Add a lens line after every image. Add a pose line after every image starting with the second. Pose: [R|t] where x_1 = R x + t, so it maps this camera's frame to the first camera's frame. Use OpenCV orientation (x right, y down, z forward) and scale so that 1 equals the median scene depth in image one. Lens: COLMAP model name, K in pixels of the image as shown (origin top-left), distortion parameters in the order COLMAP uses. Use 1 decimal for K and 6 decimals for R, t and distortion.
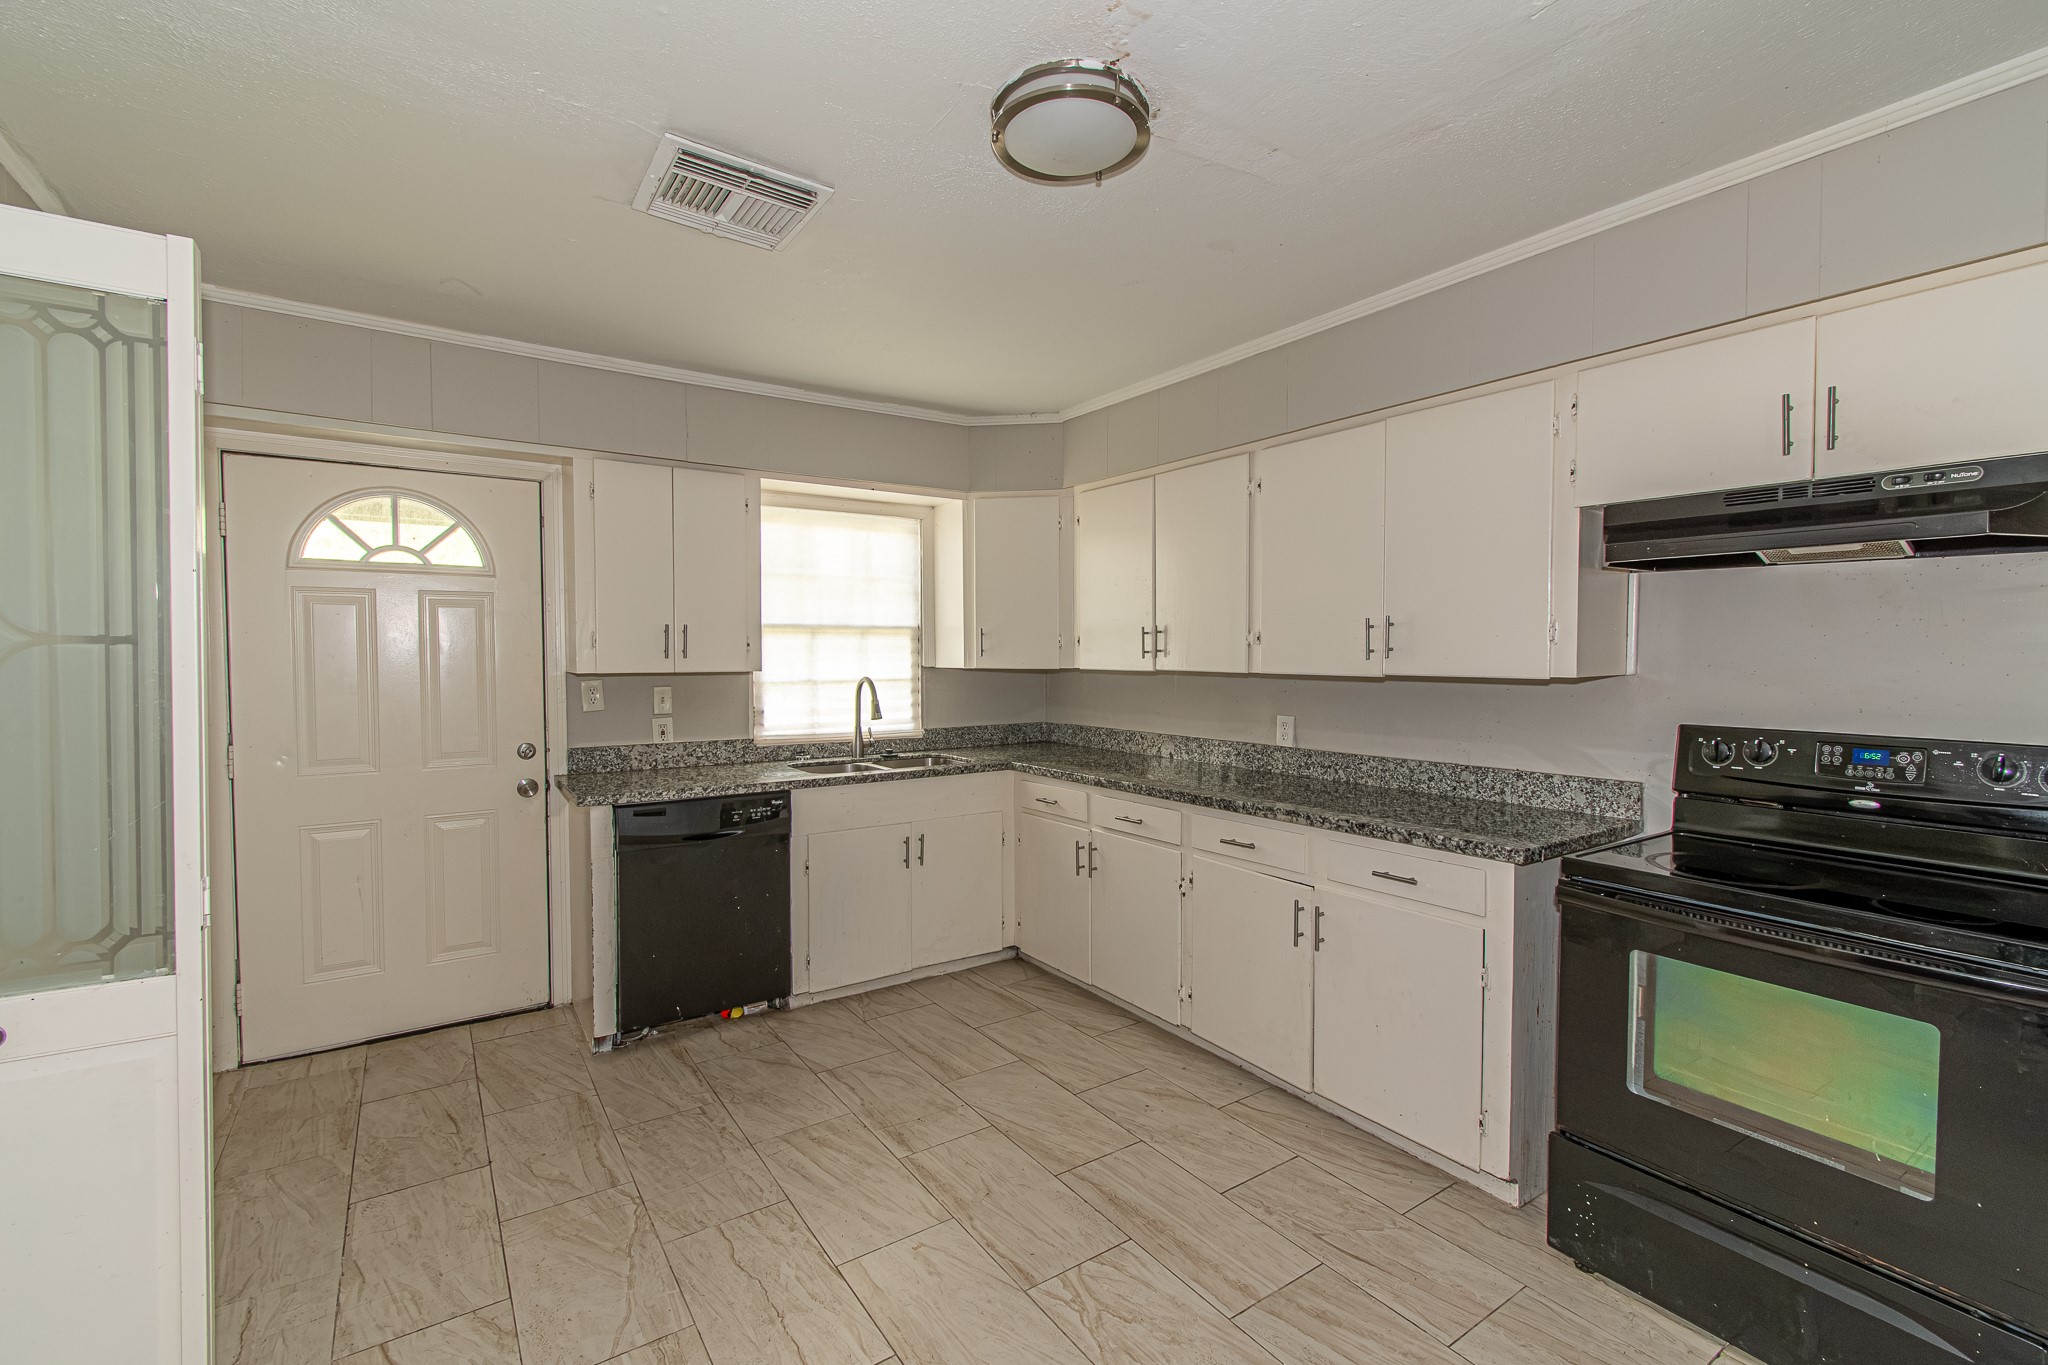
lens RADIAL K [[895.2, 0, 1028.8], [0, 895.2, 674.1], [0, 0, 1]] dist [0.000231, -0.000518]
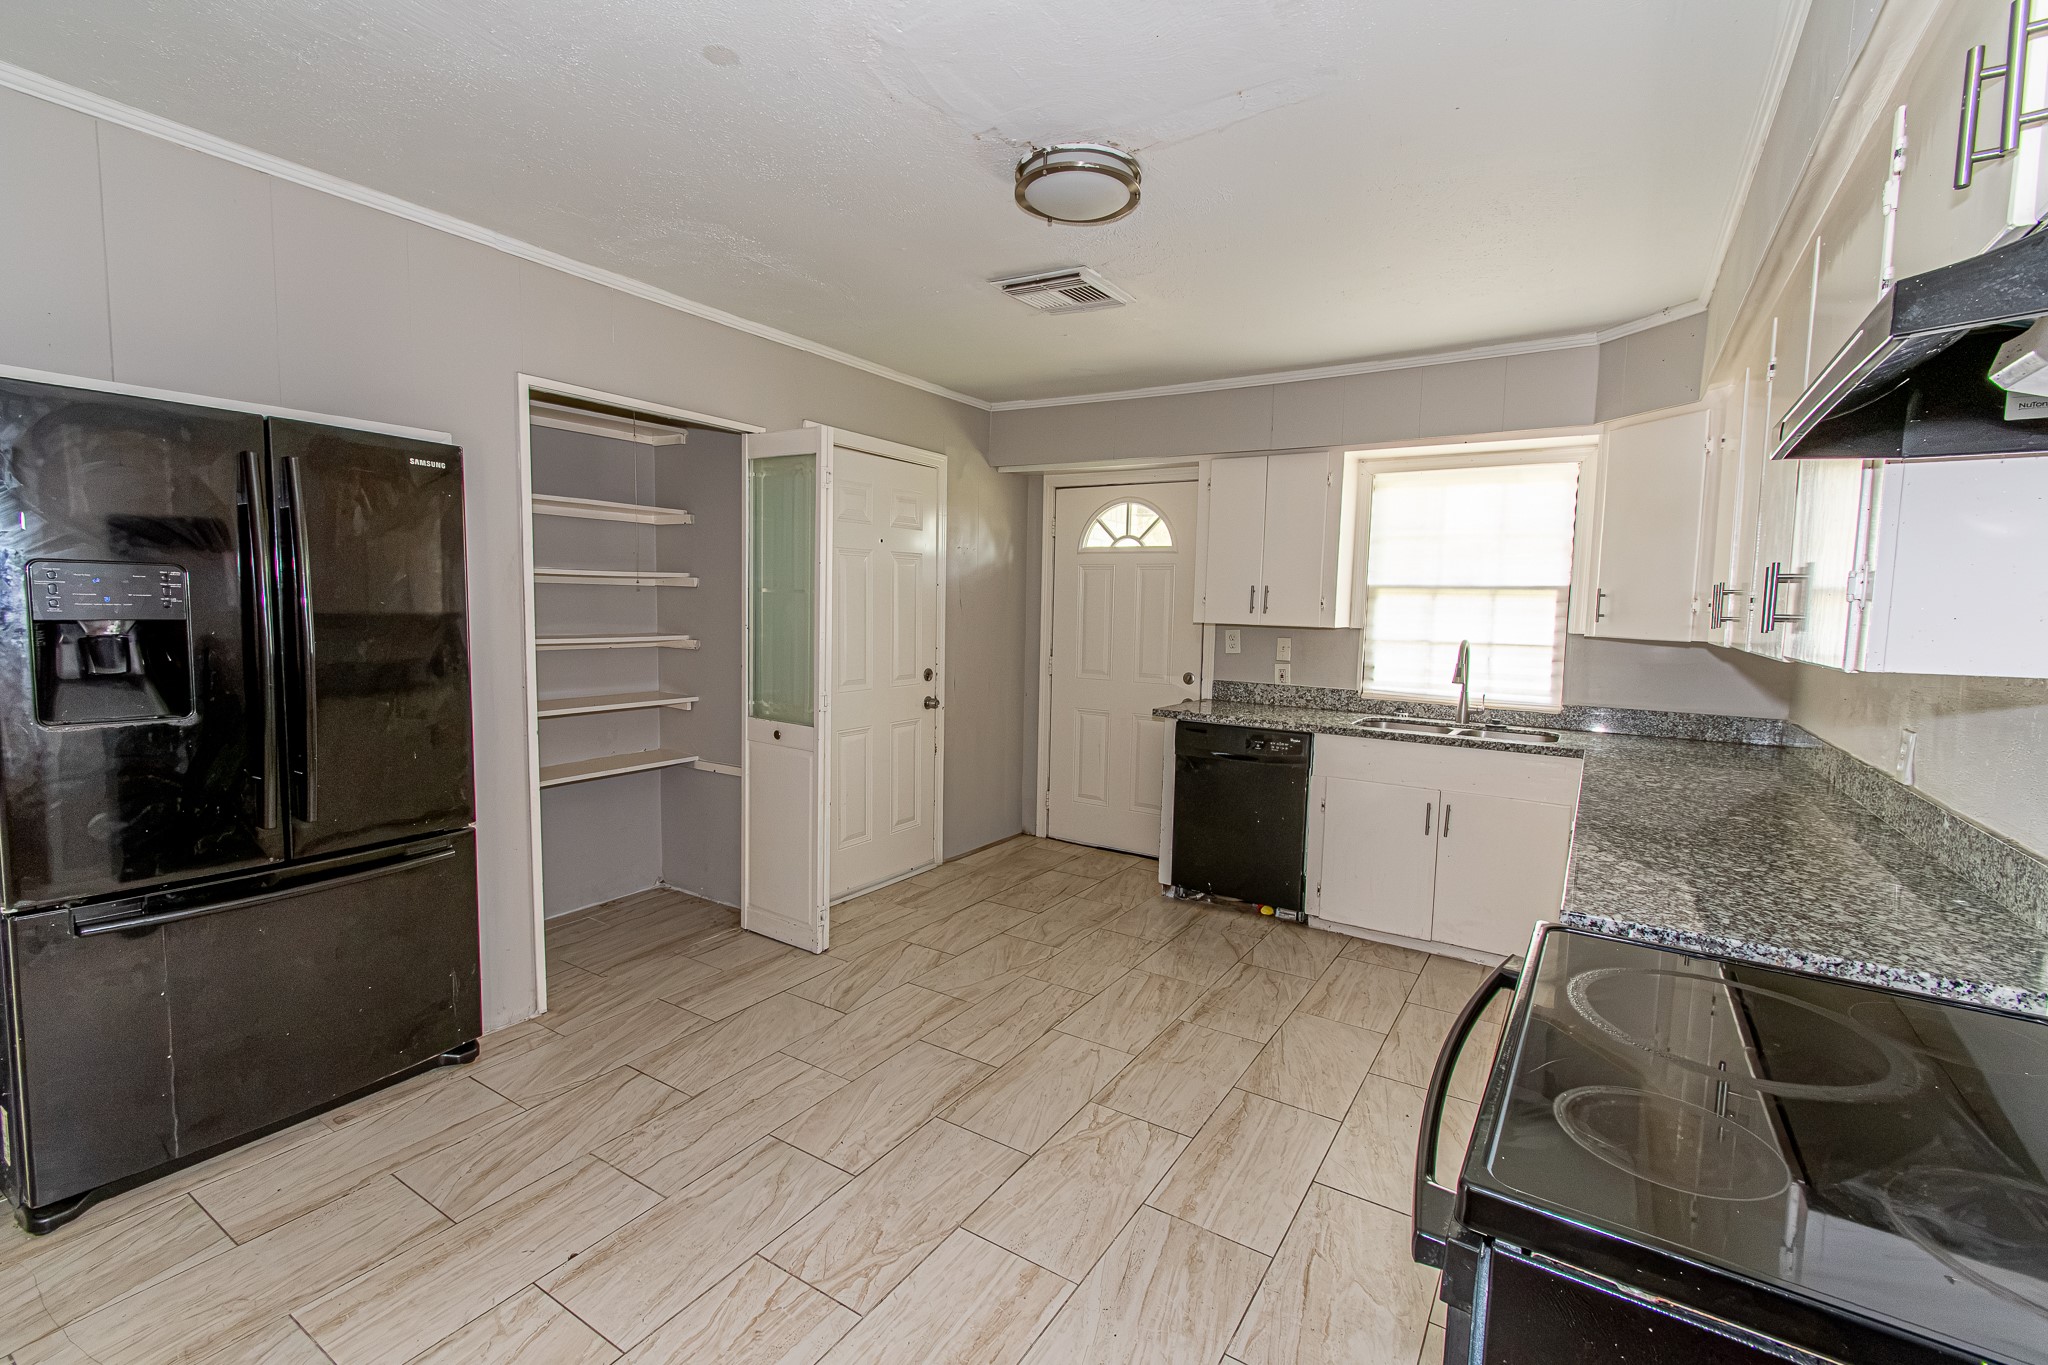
lens RADIAL K [[906.1, 0, 1021.8], [0, 906.1, 673.7], [0, 0, 1]] dist [0.002563, -0.000559]
pose [[0.380541, 0.082252, -0.921099, 0.651818], [-0.046756, 0.996474, 0.069666, -0.007215], [0.923581, 0.016557, 0.383045, 0.232148]]
